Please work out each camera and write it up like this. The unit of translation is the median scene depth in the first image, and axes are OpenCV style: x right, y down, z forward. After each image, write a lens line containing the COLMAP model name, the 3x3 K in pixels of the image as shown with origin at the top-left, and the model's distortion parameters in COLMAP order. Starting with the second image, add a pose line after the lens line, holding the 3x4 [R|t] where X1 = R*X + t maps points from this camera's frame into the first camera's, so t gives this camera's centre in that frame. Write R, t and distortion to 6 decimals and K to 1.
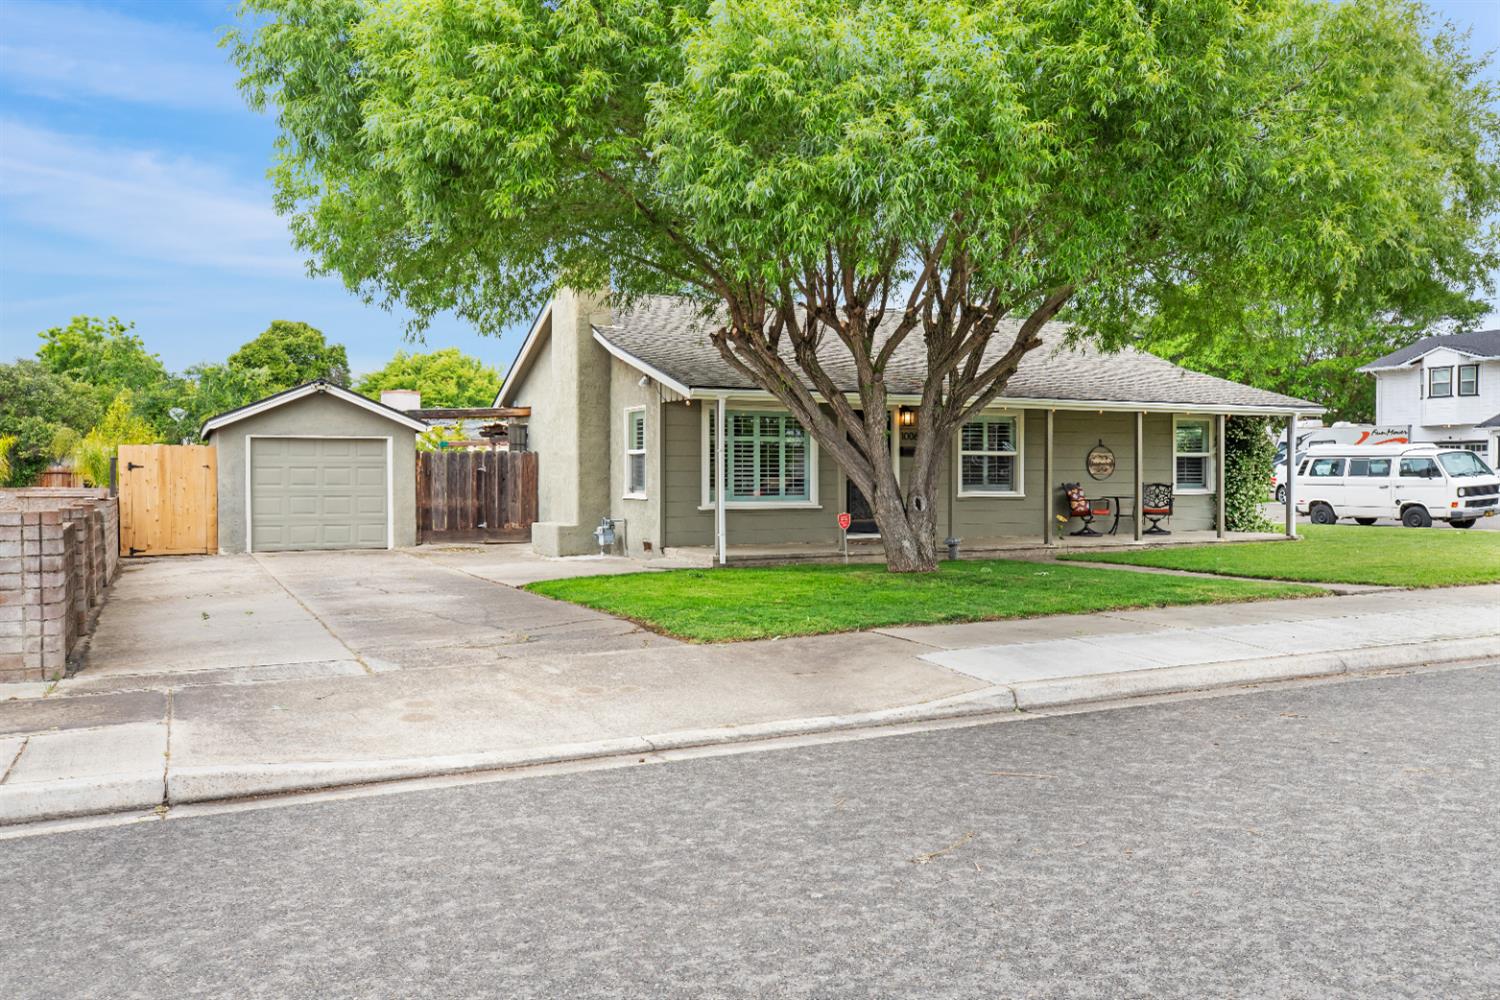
lens RADIAL K [[1173.5, 0, 750.5], [0, 1173.5, 523.3], [0, 0, 1]] dist [0.002184, -0.000063]
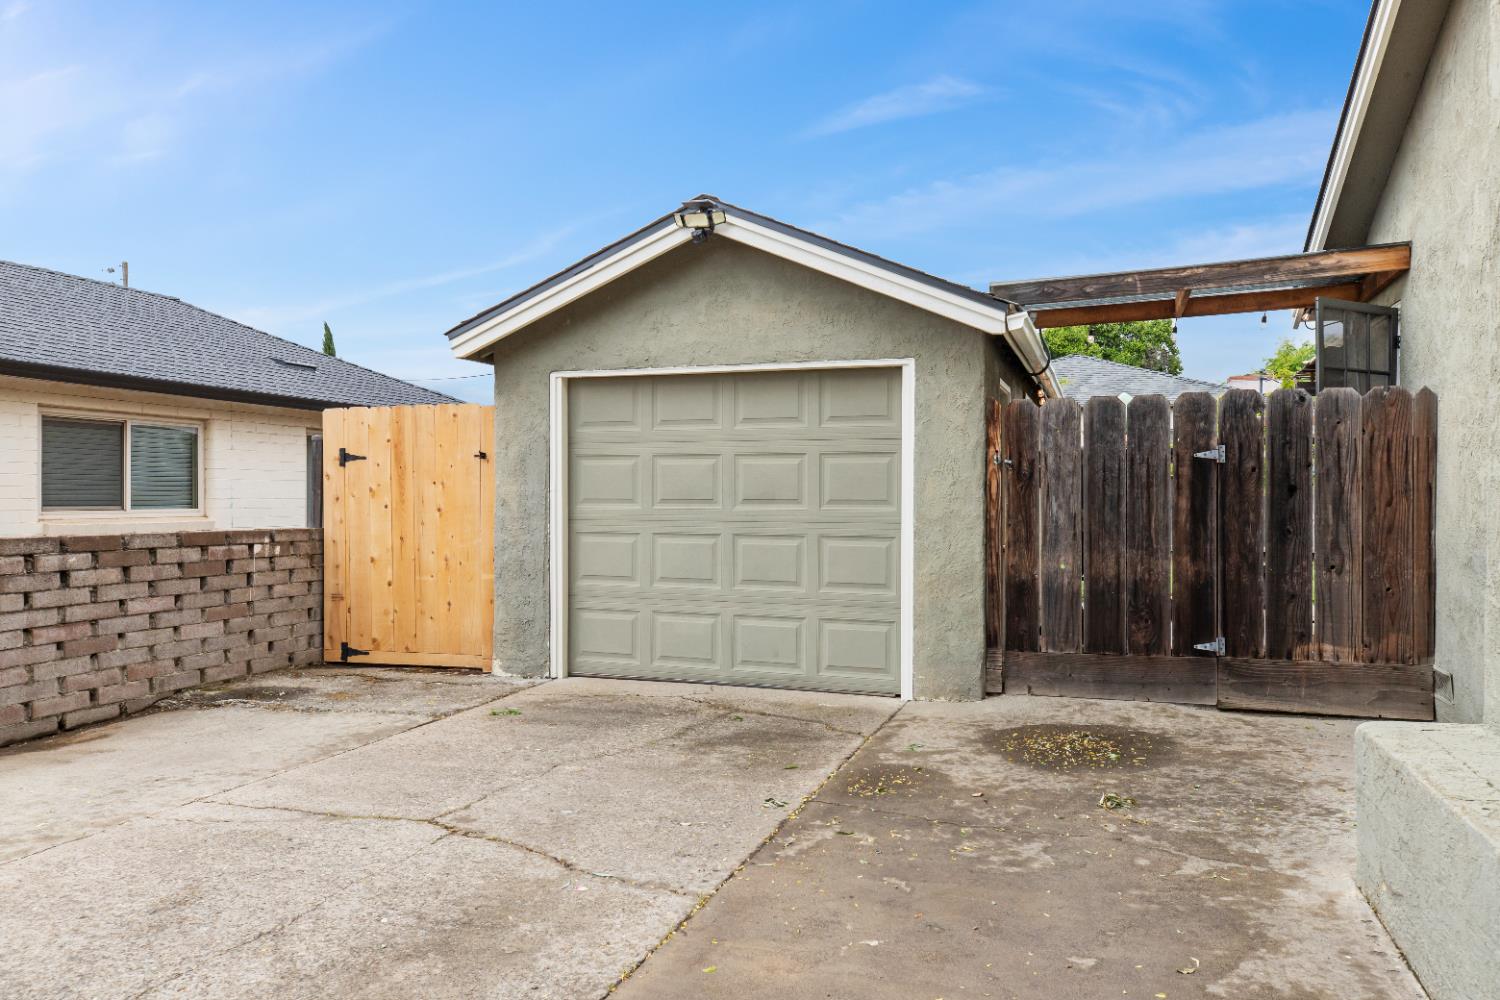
lens RADIAL K [[1101.6, 0, 751.1], [0, 1101.6, 504.1], [0, 0, 1]] dist [0.003271, 0.001910]
pose [[0.723322, 0.009628, -0.690444, -0.123836], [-0.031342, 0.999330, -0.018898, -0.025488], [0.689799, 0.035309, 0.723139, 0.734691]]
